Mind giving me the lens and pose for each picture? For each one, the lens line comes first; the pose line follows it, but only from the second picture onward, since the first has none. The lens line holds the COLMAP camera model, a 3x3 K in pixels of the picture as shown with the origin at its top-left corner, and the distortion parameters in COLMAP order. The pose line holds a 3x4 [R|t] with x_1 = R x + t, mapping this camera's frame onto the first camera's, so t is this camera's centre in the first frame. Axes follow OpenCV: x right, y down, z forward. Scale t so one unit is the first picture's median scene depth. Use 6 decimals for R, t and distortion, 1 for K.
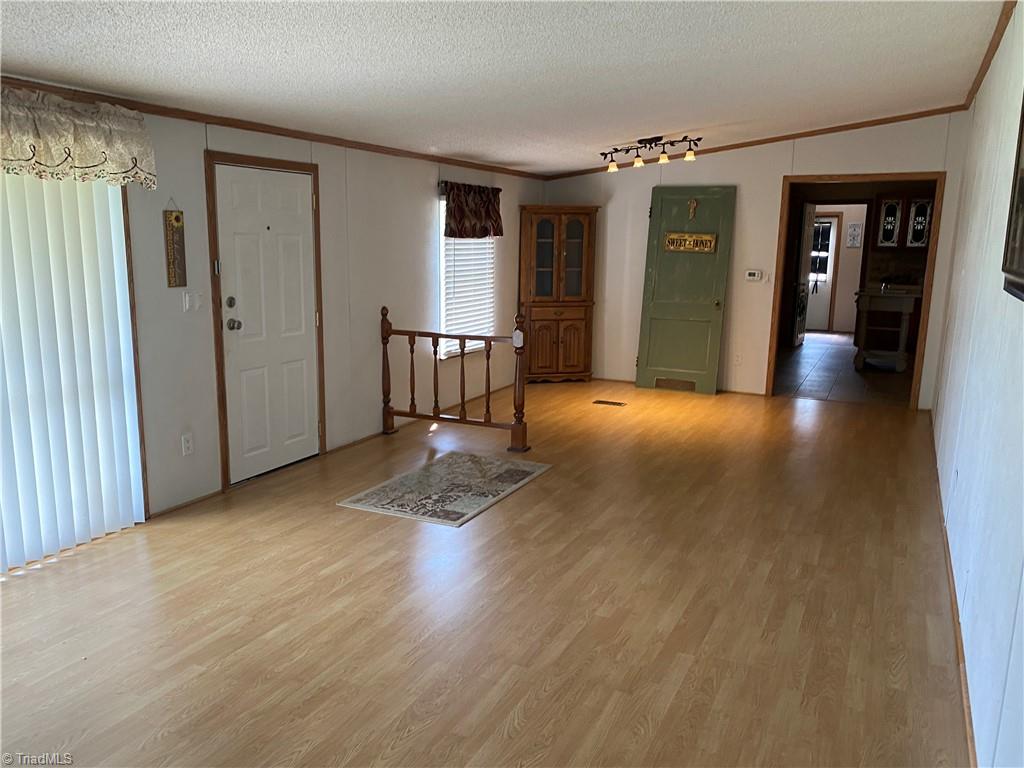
lens RADIAL K [[785.0, 0, 500.2], [0, 785.0, 386.8], [0, 0, 1]] dist [0.025438, -0.032070]
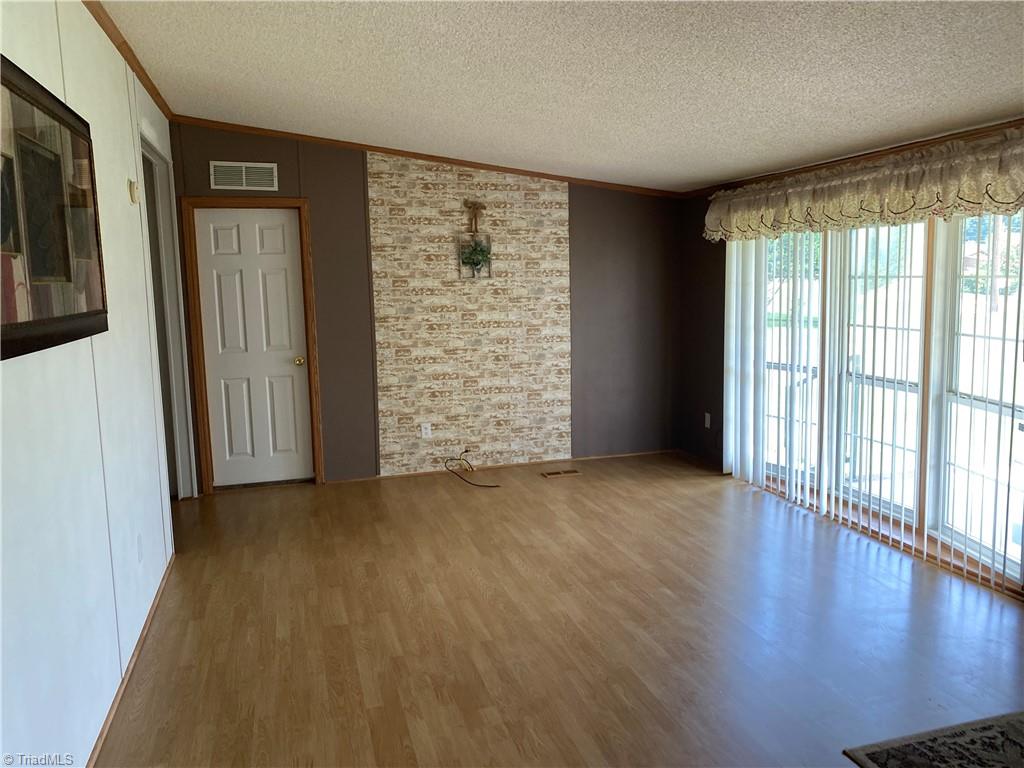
lens RADIAL K [[785.0, 0, 519.6], [0, 785.0, 366.9], [0, 0, 1]] dist [0.025438, -0.032070]
pose [[-0.725602, 0.084816, -0.682867, 0.456117], [-0.113343, 0.964088, 0.240182, -0.196551], [0.678716, 0.251675, -0.689931, 1.047679]]
